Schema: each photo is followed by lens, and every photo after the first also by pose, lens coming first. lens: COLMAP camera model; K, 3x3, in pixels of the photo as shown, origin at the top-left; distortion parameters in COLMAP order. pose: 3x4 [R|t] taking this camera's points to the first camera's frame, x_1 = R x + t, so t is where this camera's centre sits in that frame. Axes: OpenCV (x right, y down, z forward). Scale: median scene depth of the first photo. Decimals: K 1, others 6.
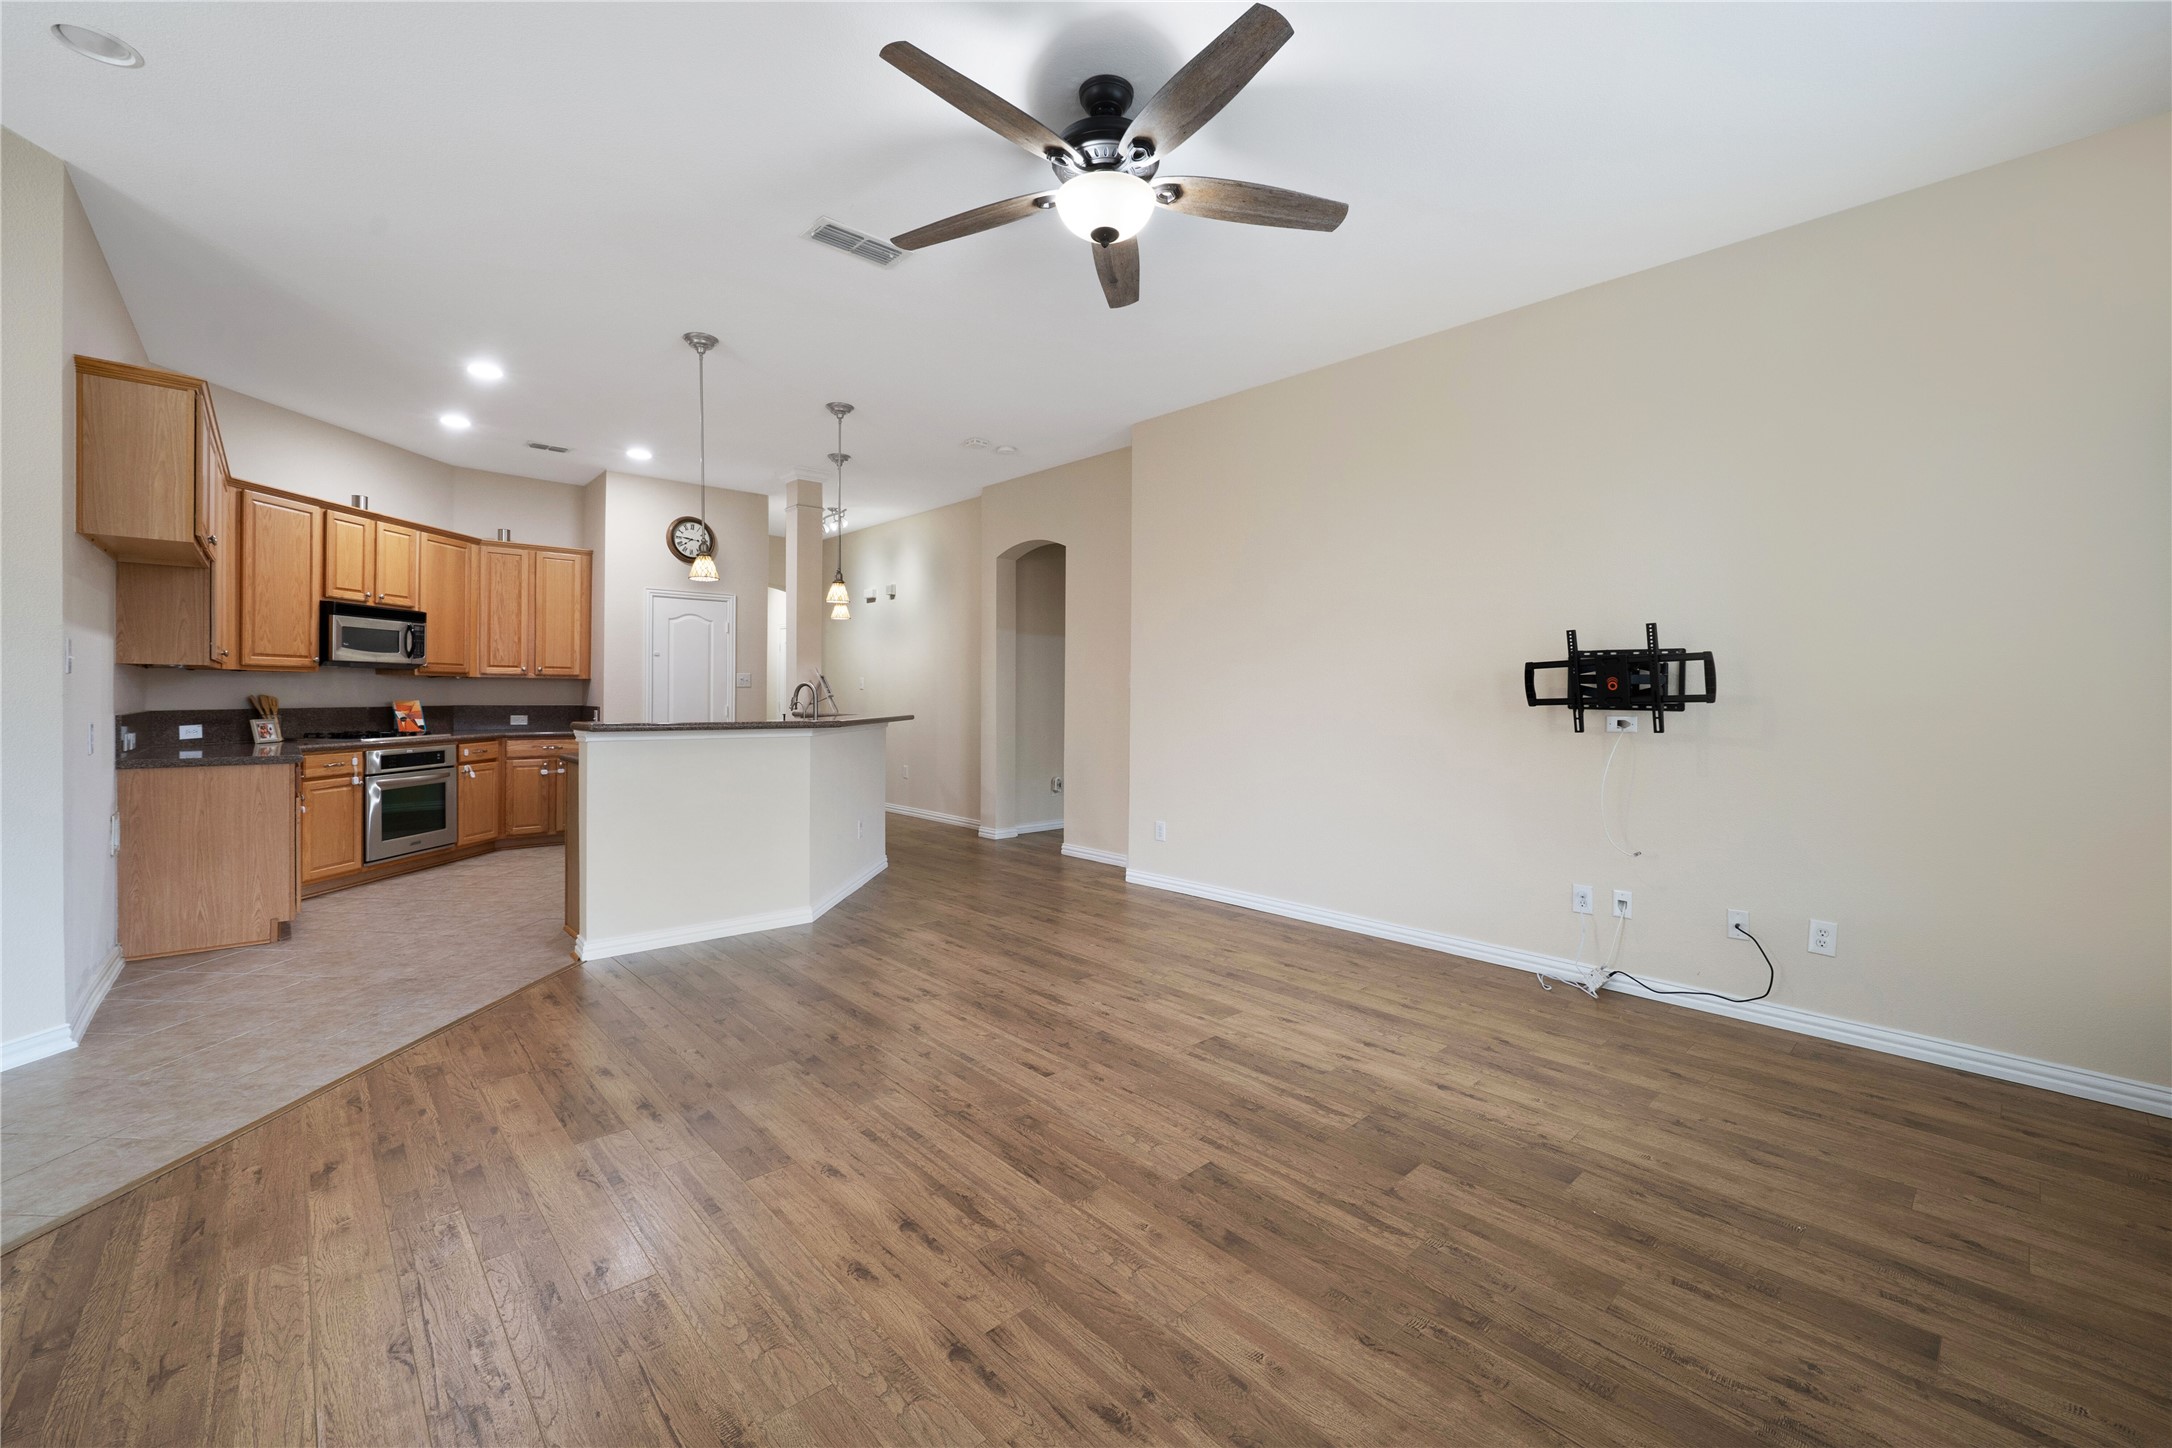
lens RADIAL K [[873.7, 0, 1075.2], [0, 873.7, 702.1], [0, 0, 1]] dist [-0.011554, 0.000329]
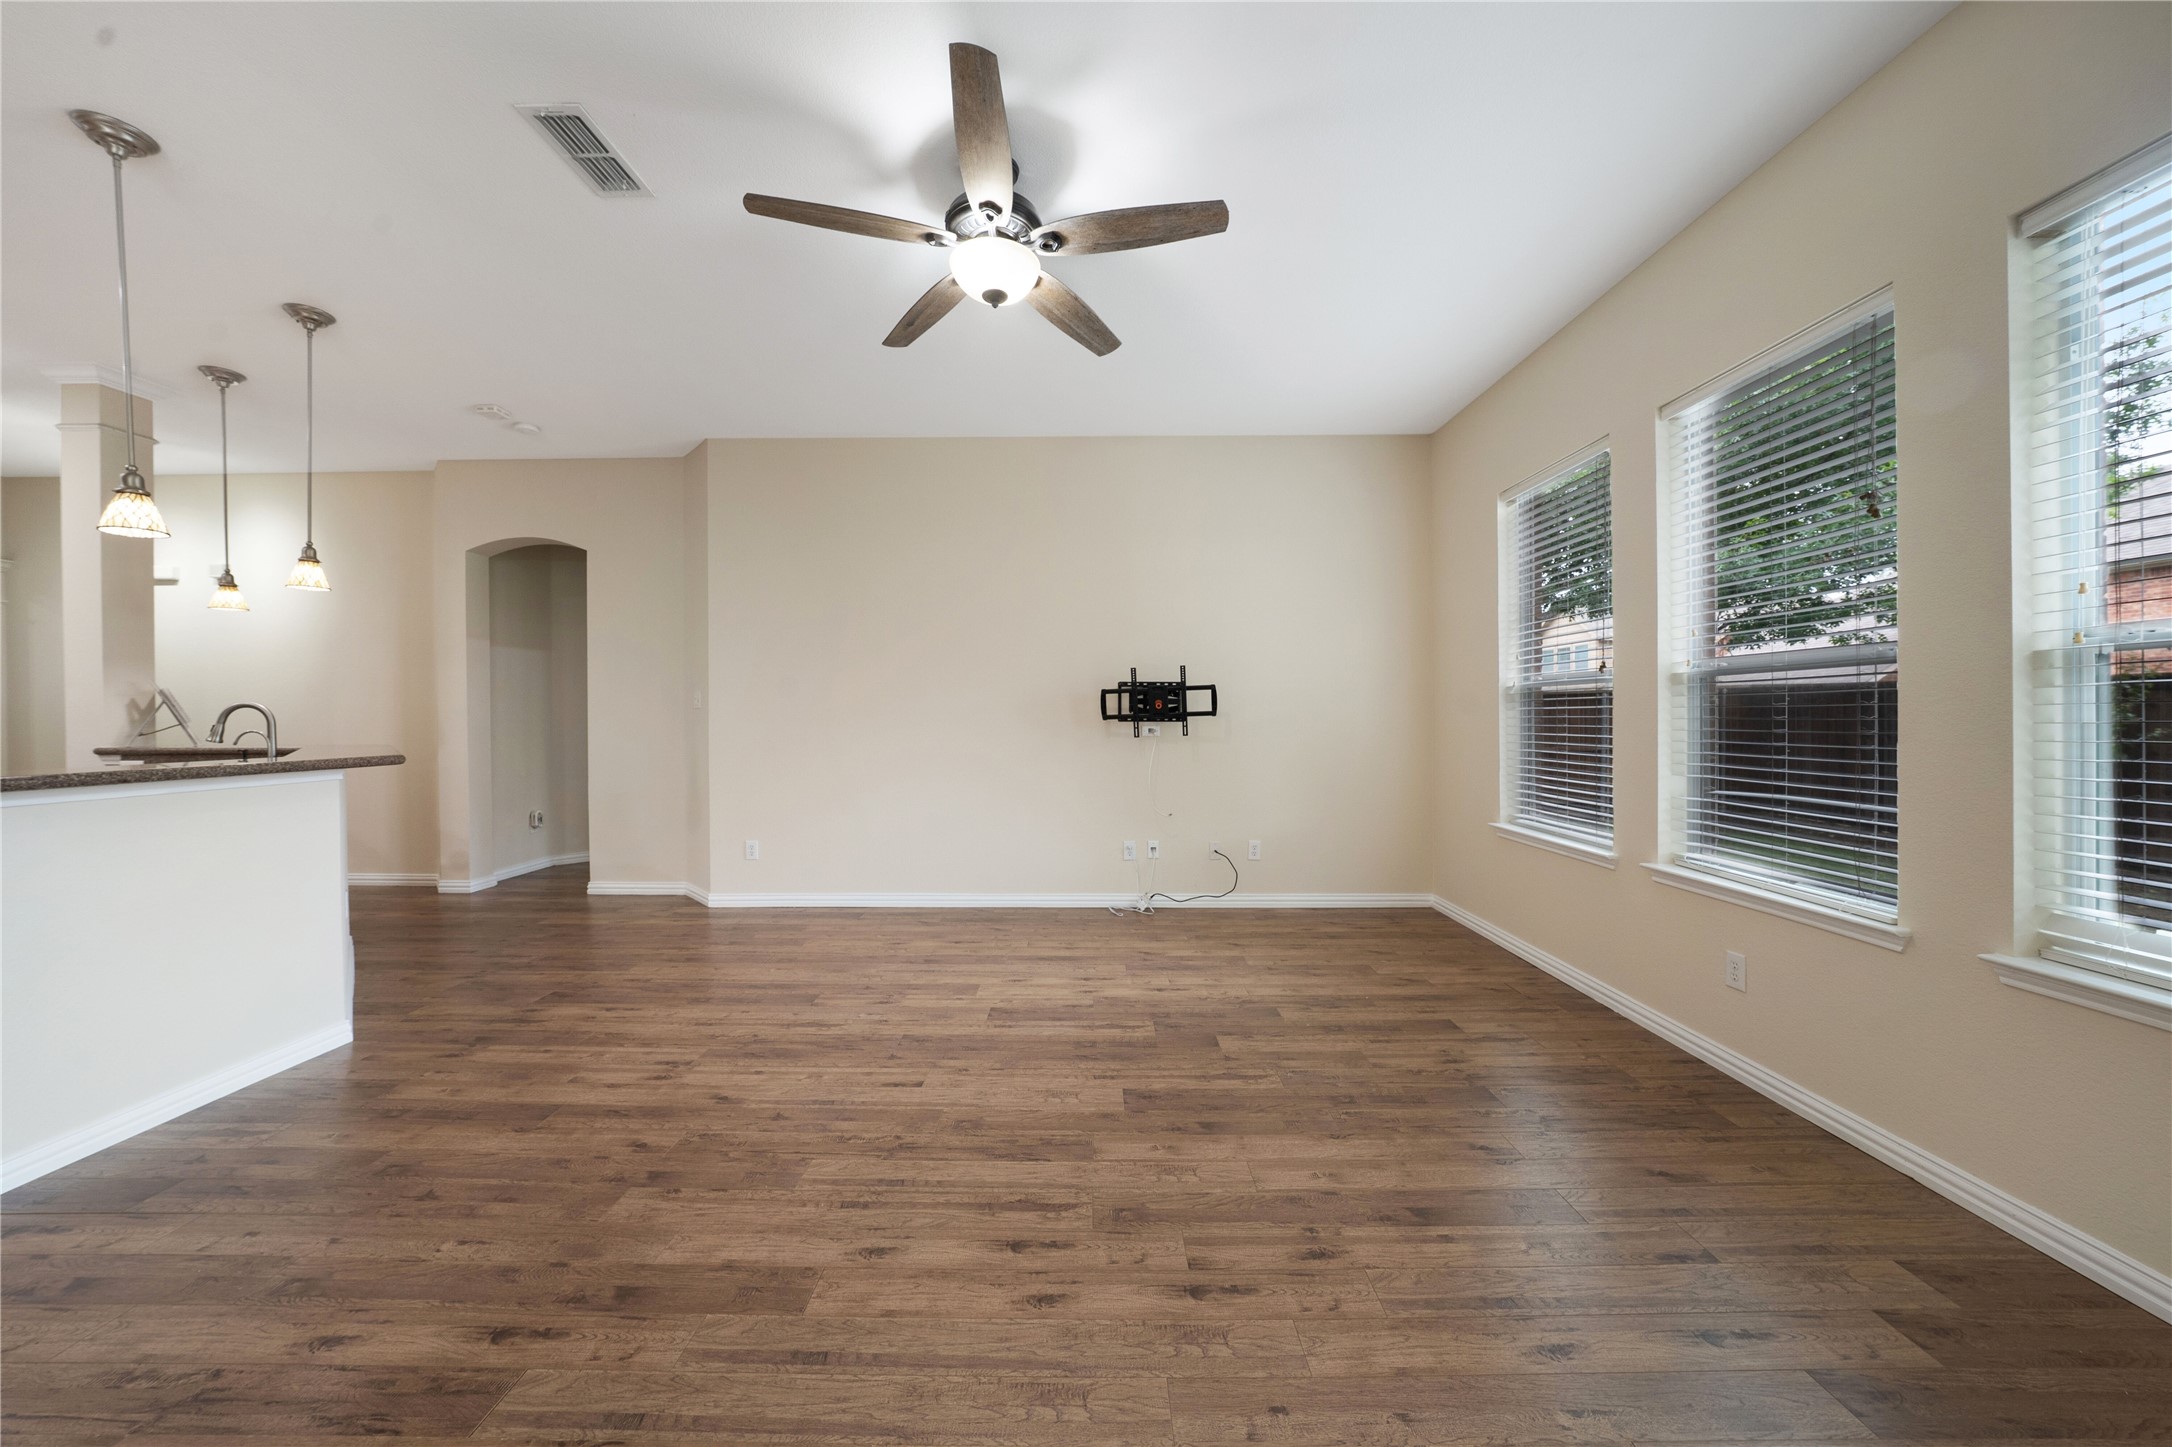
lens RADIAL K [[751.5, 0, 1090.0], [0, 751.5, 719.6], [0, 0, 1]] dist [-0.030025, 0.006478]
pose [[0.676561, -0.014829, 0.736237, -0.403689], [0.014061, 0.999875, 0.007219, -0.005769], [-0.736252, 0.005468, 0.676685, 0.190001]]
